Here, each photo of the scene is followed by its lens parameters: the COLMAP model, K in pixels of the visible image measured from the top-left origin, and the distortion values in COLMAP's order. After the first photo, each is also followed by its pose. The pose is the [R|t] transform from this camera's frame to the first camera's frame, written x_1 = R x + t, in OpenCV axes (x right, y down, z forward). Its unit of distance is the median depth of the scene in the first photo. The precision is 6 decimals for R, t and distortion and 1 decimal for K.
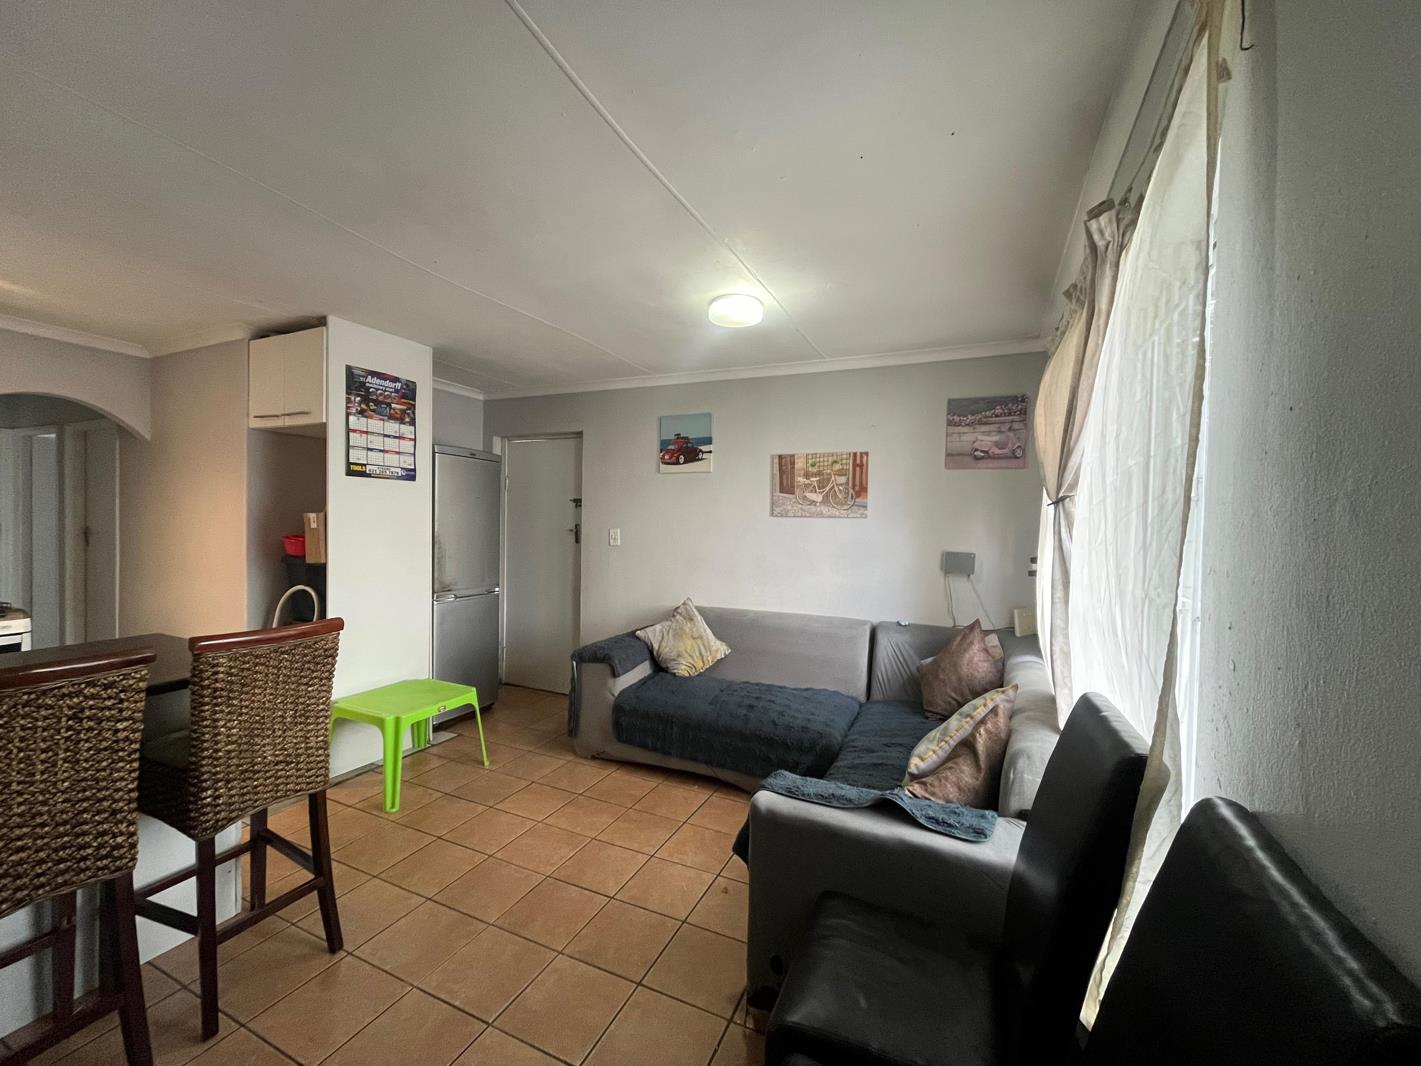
lens RADIAL K [[575.0, 0, 709.3], [0, 575.0, 535.7], [0, 0, 1]] dist [-0.003433, -0.000046]
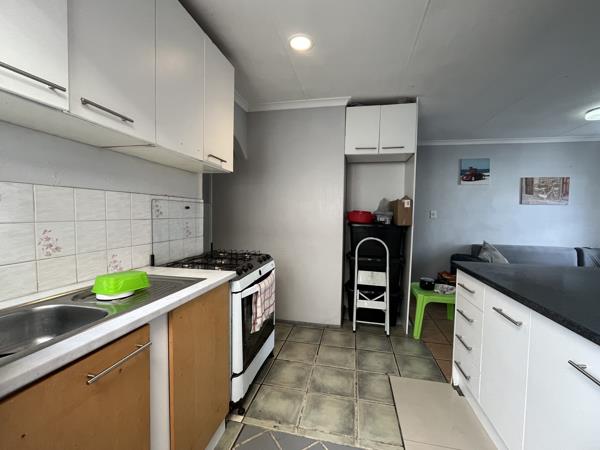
lens RADIAL K [[258.1, 0, 300.0], [0, 258.1, 225.0], [0, 0, 1]] dist [-0.000575, -0.000119]
pose [[0.975621, -0.010675, 0.219204, -1.015174], [0.004506, 0.999580, 0.028623, 0.016518], [-0.219418, -0.026937, 0.975259, 0.182522]]
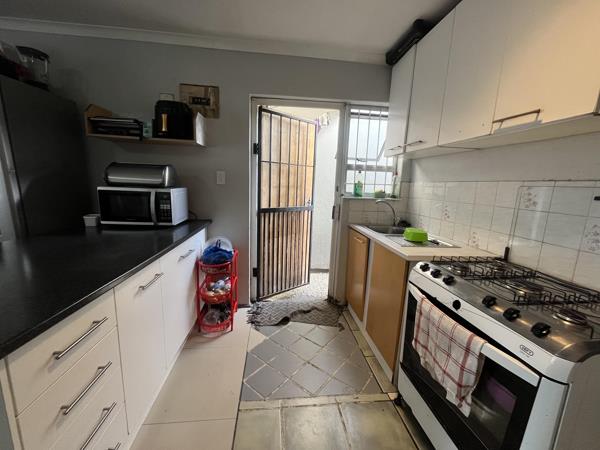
lens RADIAL K [[242.8, 0, 299.5], [0, 242.8, 226.1], [0, 0, 1]] dist [-0.003433, -0.000046]
pose [[-0.858852, 0.040621, -0.510610, -0.689483], [-0.062731, 0.981005, 0.183558, -0.003225], [0.508367, 0.189680, -0.839990, 0.818976]]
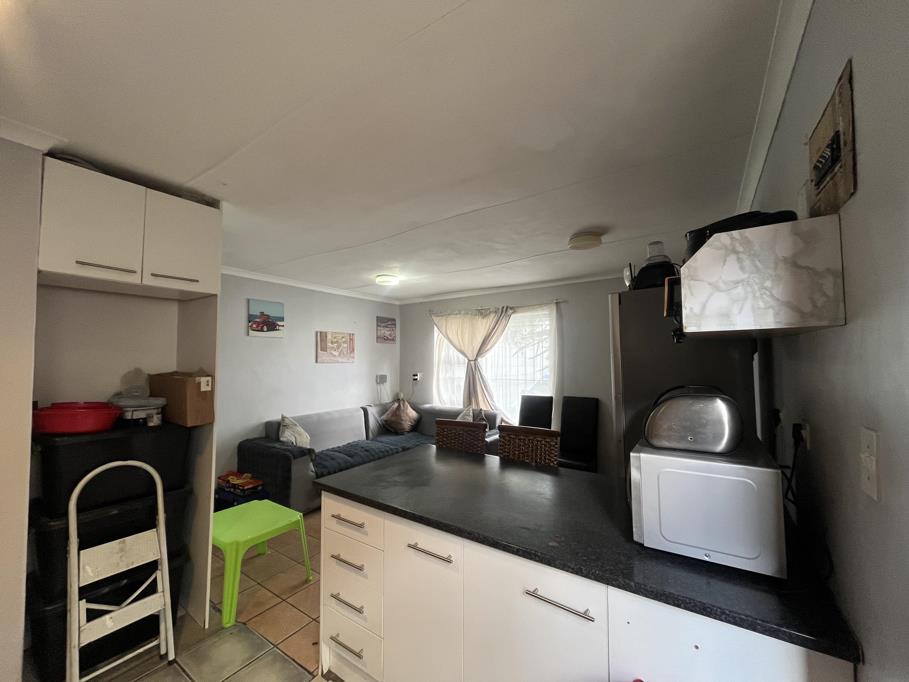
lens RADIAL K [[367.8, 0, 453.7], [0, 367.8, 342.7], [0, 0, 1]] dist [-0.003433, -0.000046]
pose [[0.164039, 0.020402, 0.986243, -1.055430], [0.025697, 0.999358, -0.024947, -0.060512], [-0.986119, 0.029436, 0.163410, 0.354675]]
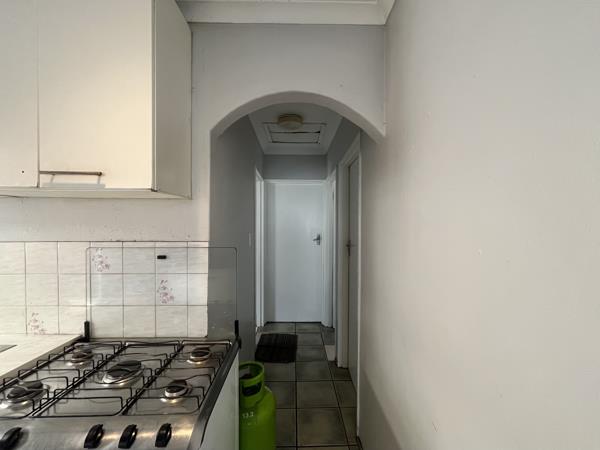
lens RADIAL K [[242.8, 0, 299.5], [0, 242.8, 226.1], [0, 0, 1]] dist [-0.003433, -0.000046]
pose [[0.444821, -0.016846, -0.895461, -0.758425], [-0.011068, 0.999643, -0.024303, -0.040277], [0.895551, 0.020721, 0.444476, 0.776412]]
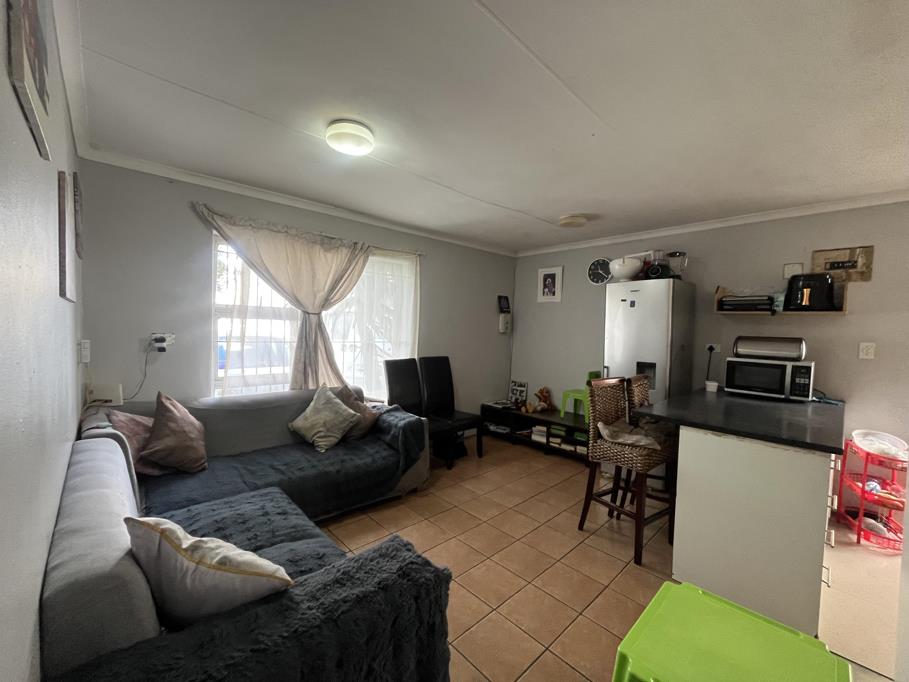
lens RADIAL K [[367.8, 0, 453.7], [0, 367.8, 342.7], [0, 0, 1]] dist [-0.003433, -0.000046]
pose [[-0.926181, -0.061170, 0.372086, -0.330270], [-0.040207, 0.997149, 0.063848, -0.028131], [-0.374931, 0.044175, -0.926000, 1.190189]]
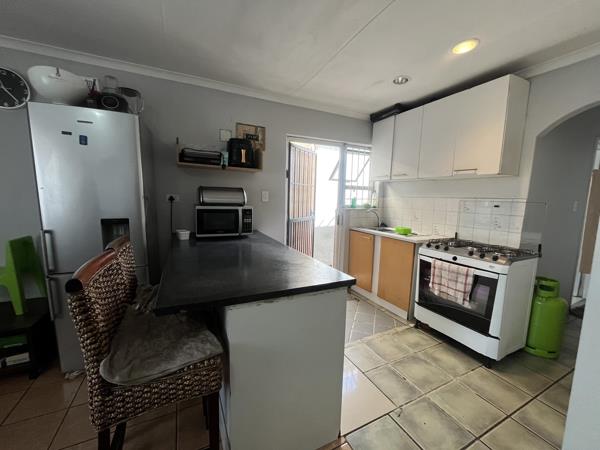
lens RADIAL K [[242.8, 0, 299.5], [0, 242.8, 226.1], [0, 0, 1]] dist [-0.003433, -0.000046]
pose [[-0.635603, 0.061297, -0.769579, -0.299297], [-0.052220, 0.991146, 0.122074, -0.004263], [0.770248, 0.117778, -0.626775, 0.763119]]
